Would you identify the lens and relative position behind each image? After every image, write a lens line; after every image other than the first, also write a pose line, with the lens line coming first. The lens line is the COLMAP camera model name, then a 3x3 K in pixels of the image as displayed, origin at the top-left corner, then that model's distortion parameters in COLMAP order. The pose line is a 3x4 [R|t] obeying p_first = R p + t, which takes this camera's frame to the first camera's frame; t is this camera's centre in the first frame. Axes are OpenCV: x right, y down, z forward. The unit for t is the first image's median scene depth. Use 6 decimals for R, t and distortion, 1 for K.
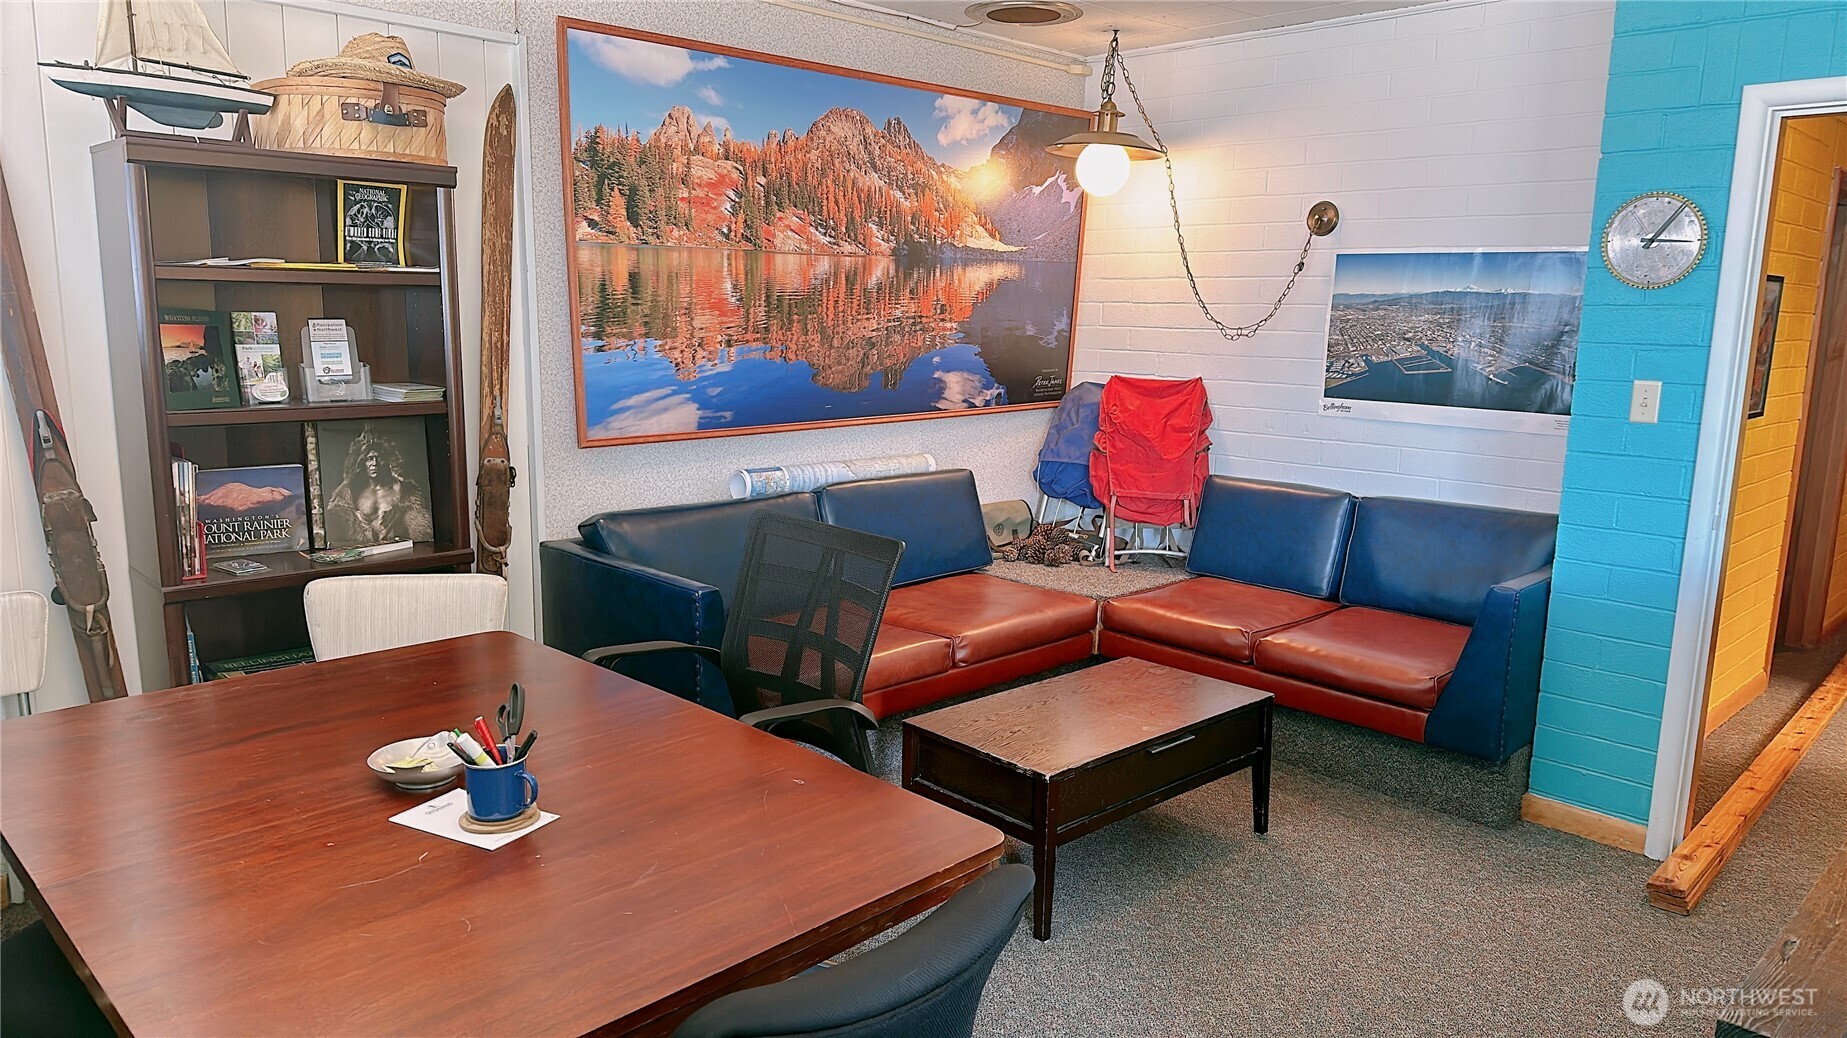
lens RADIAL K [[1269.9, 0, 932.5], [0, 1269.9, 548.5], [0, 0, 1]] dist [0.067136, -0.117302]
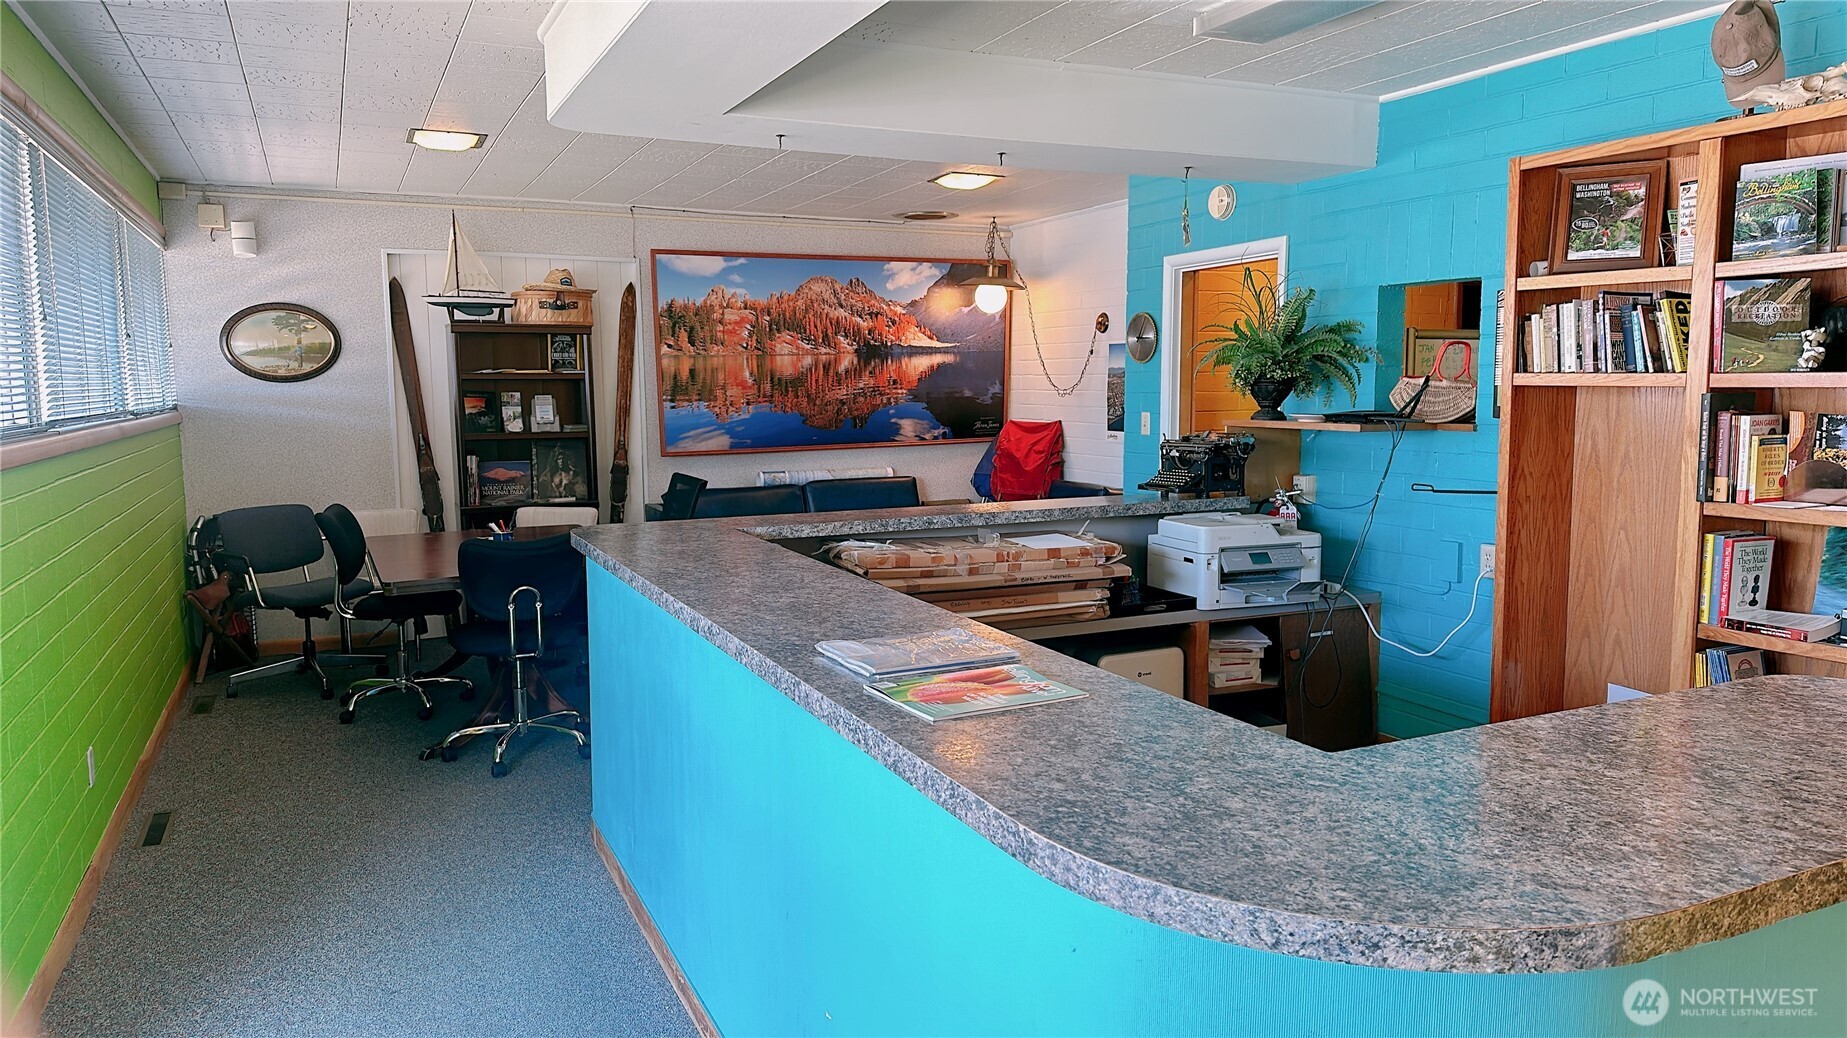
lens RADIAL K [[1269.9, 0, 932.5], [0, 1269.9, 548.5], [0, 0, 1]] dist [0.067136, -0.117302]
pose [[0.943459, 0.017949, -0.331003, 0.765044], [-0.036294, 0.998123, -0.049324, 0.144439], [0.329497, 0.058548, 0.942340, -0.715161]]
